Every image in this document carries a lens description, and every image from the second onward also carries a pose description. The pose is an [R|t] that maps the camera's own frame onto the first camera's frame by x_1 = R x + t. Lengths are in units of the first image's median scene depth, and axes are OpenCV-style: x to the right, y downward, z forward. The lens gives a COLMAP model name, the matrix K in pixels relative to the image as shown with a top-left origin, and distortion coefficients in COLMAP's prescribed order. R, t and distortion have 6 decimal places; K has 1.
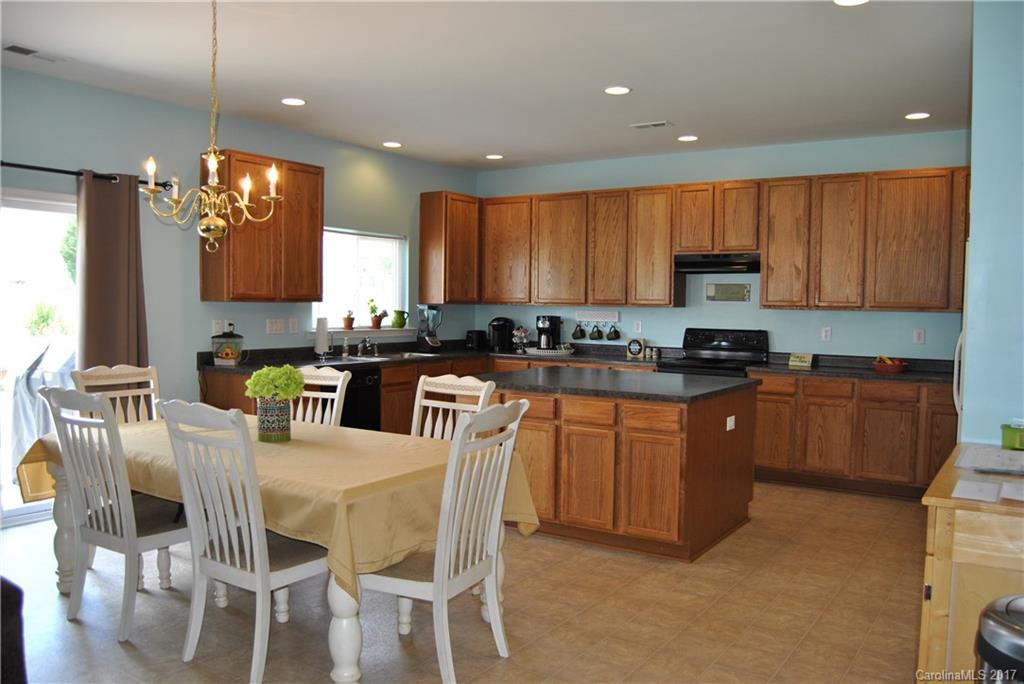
lens RADIAL K [[810.1, 0, 514.6], [0, 810.1, 341.3], [0, 0, 1]] dist [-0.096682, 0.032342]
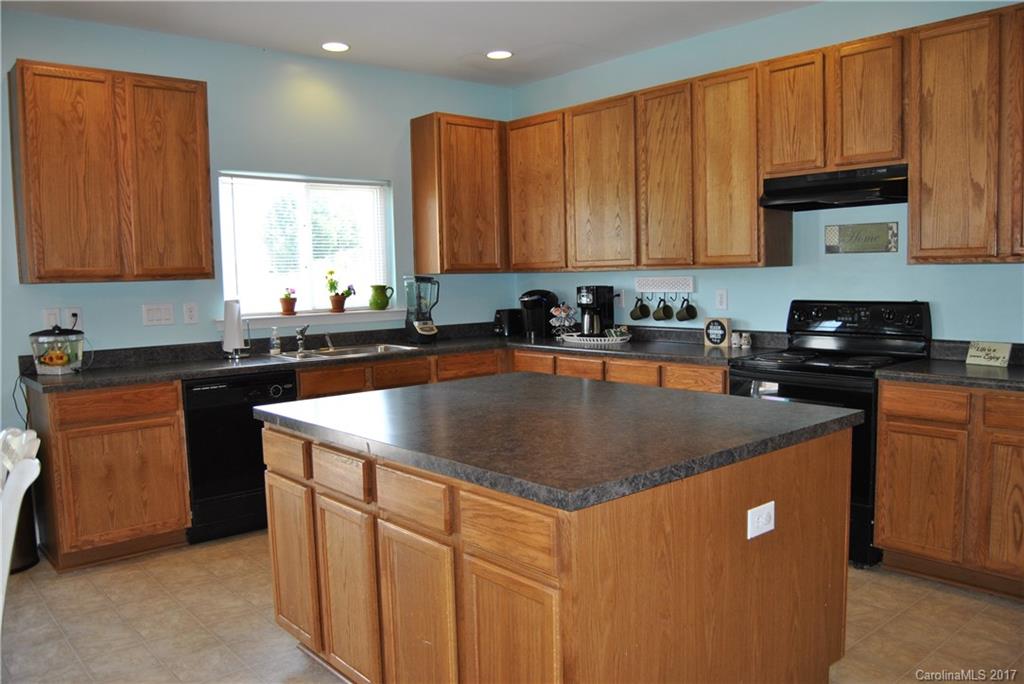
lens RADIAL K [[810.1, 0, 509.6], [0, 810.1, 344.9], [0, 0, 1]] dist [-0.096682, 0.032342]
pose [[0.963102, -0.011755, -0.268878, 0.173151], [0.022694, 0.999035, 0.037612, -0.010418], [0.268177, -0.042326, 0.962440, 0.366827]]
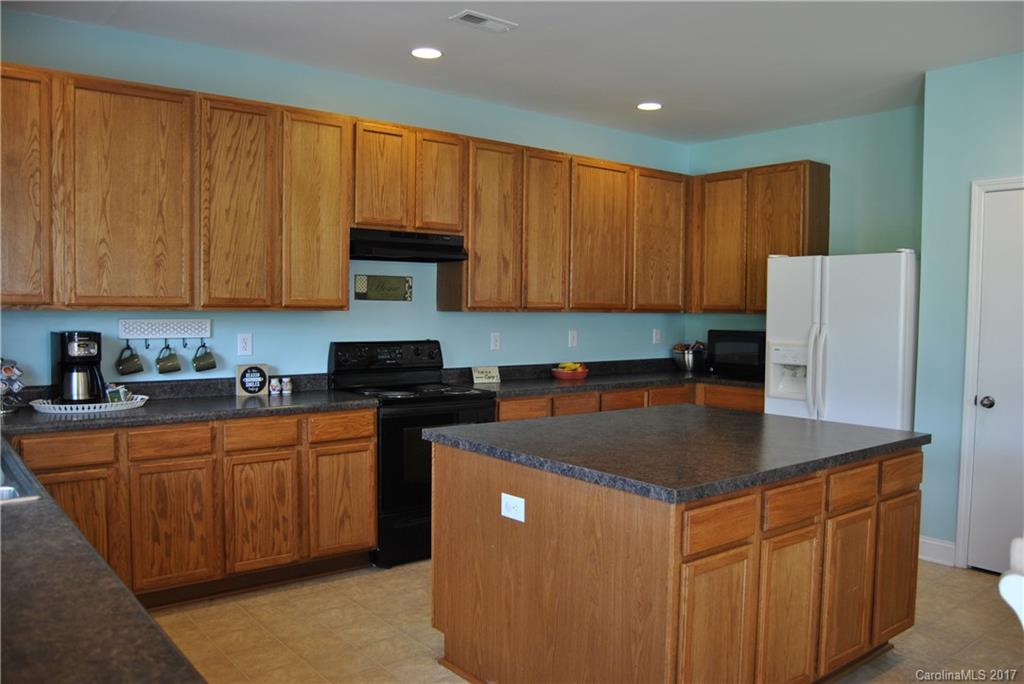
lens RADIAL K [[810.1, 0, 513.9], [0, 810.1, 346.8], [0, 0, 1]] dist [-0.096682, 0.032342]
pose [[0.291977, -0.057546, 0.954692, -0.369409], [0.035510, 0.998152, 0.049305, -0.040498], [-0.955766, 0.019505, 0.293481, 0.689474]]
